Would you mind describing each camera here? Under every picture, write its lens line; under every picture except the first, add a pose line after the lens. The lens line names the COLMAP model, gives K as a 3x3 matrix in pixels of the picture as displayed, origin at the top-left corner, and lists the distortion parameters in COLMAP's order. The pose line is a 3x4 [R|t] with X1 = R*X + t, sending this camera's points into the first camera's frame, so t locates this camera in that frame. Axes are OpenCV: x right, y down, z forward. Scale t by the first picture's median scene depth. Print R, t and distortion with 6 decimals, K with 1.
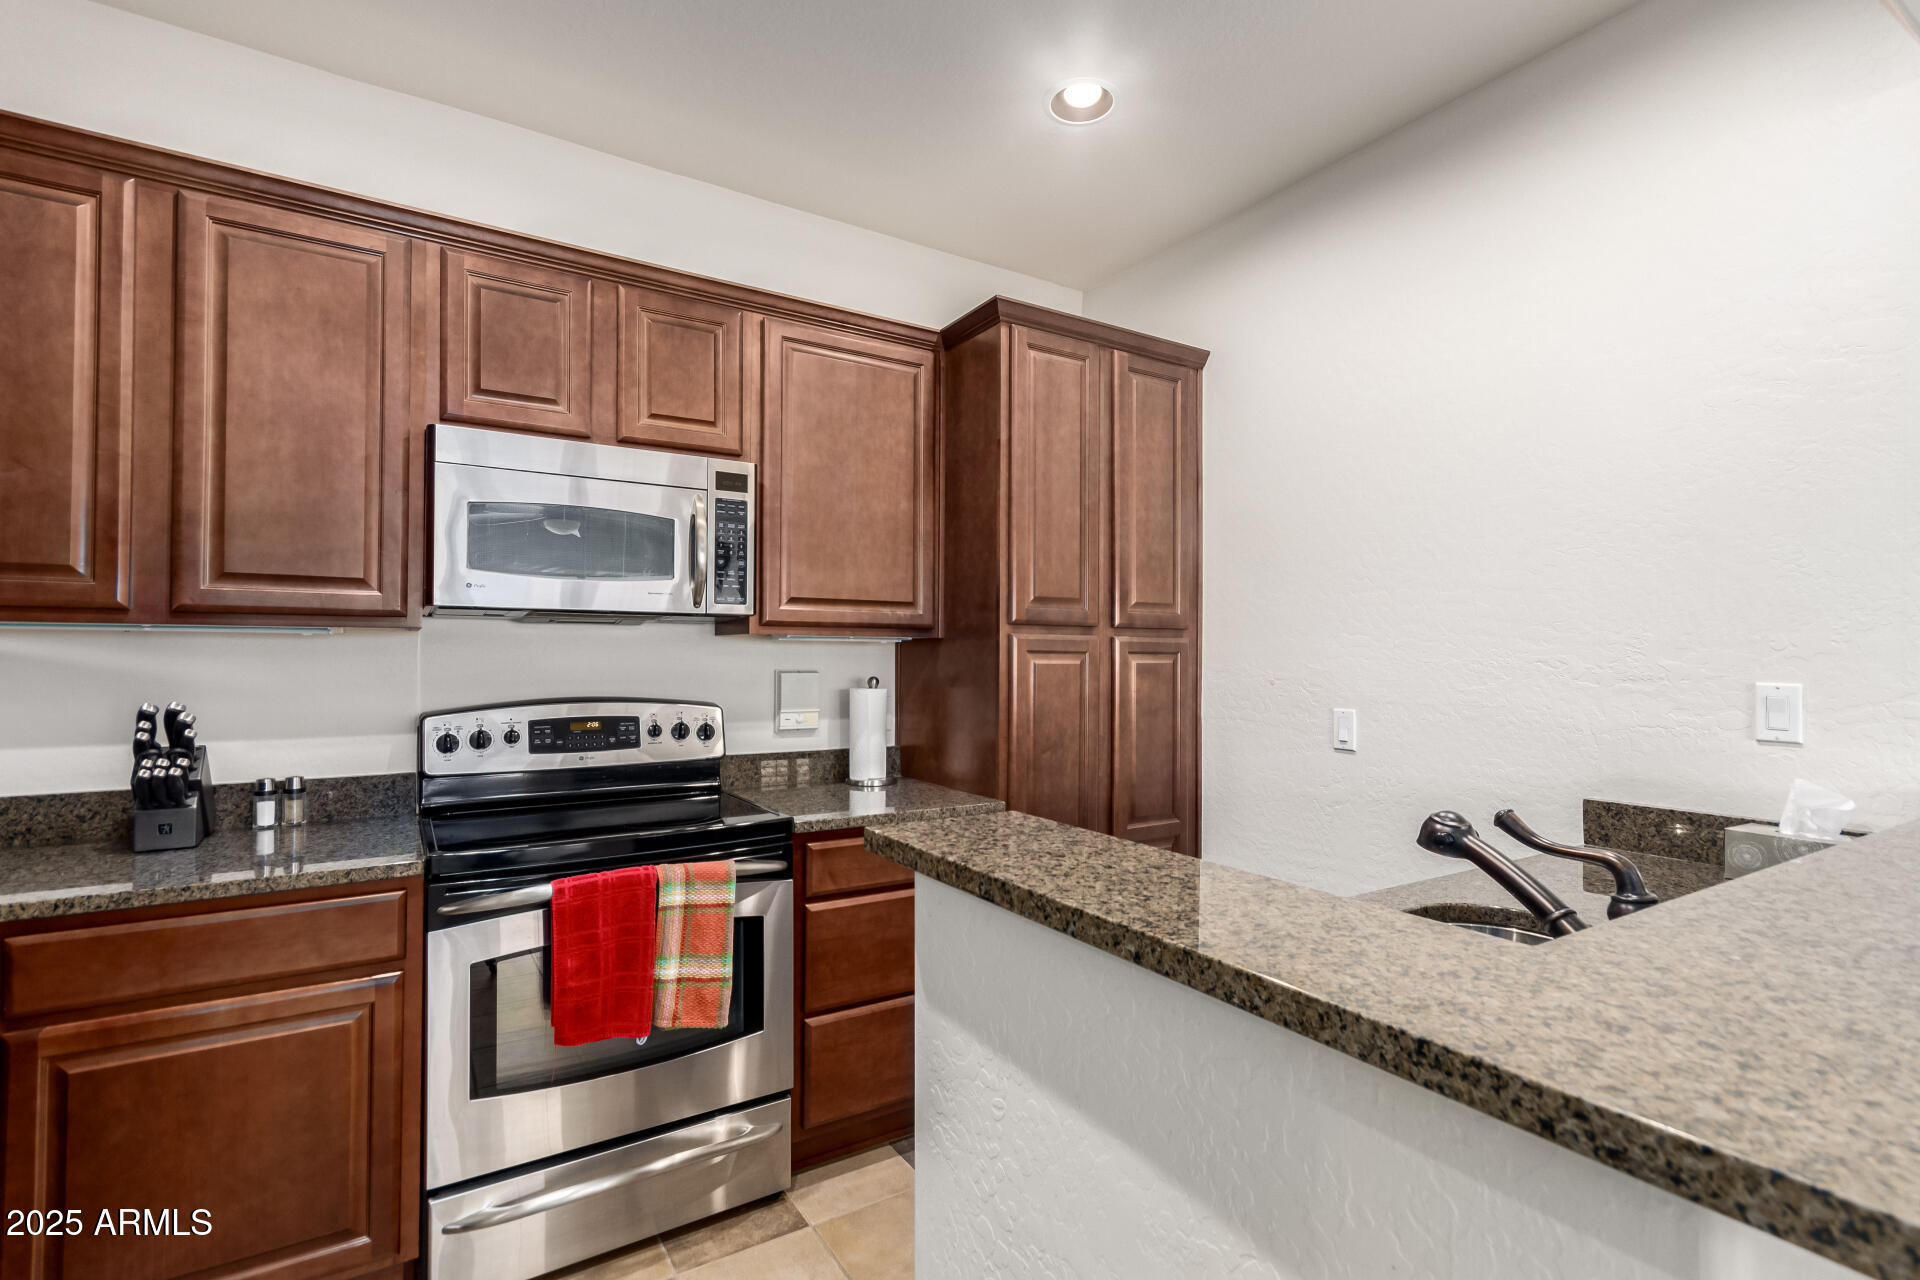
lens RADIAL K [[894.1, 0, 965.6], [0, 894.1, 643.3], [0, 0, 1]] dist [-0.000971, 0.000040]
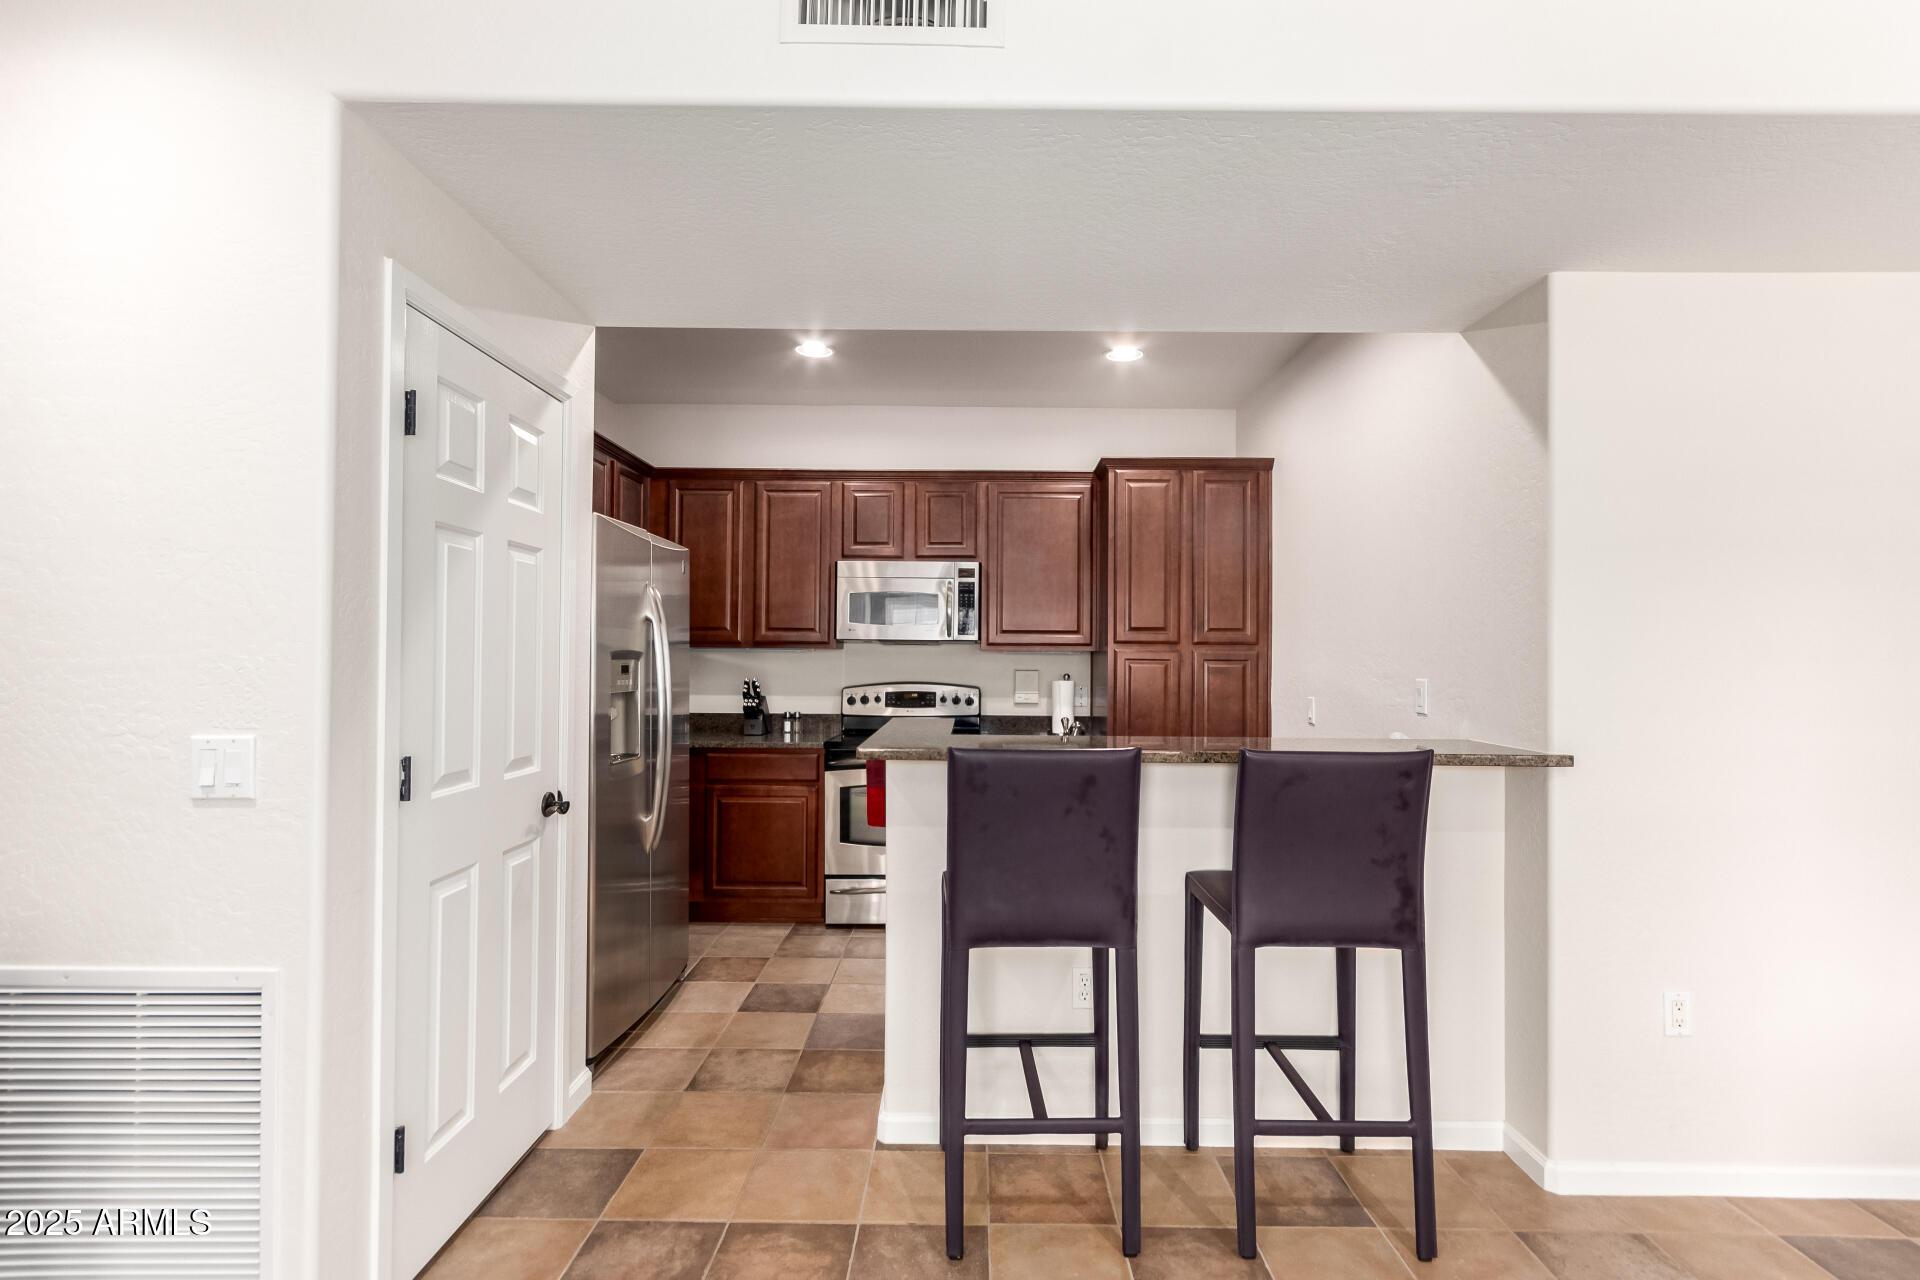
lens RADIAL K [[894.1, 0, 965.6], [0, 894.1, 643.3], [0, 0, 1]] dist [-0.000971, 0.000040]
pose [[0.837035, -0.008083, -0.547090, 0.917917], [0.002237, 0.999933, -0.011351, -0.003586], [0.547145, 0.008278, 0.836997, -0.735578]]
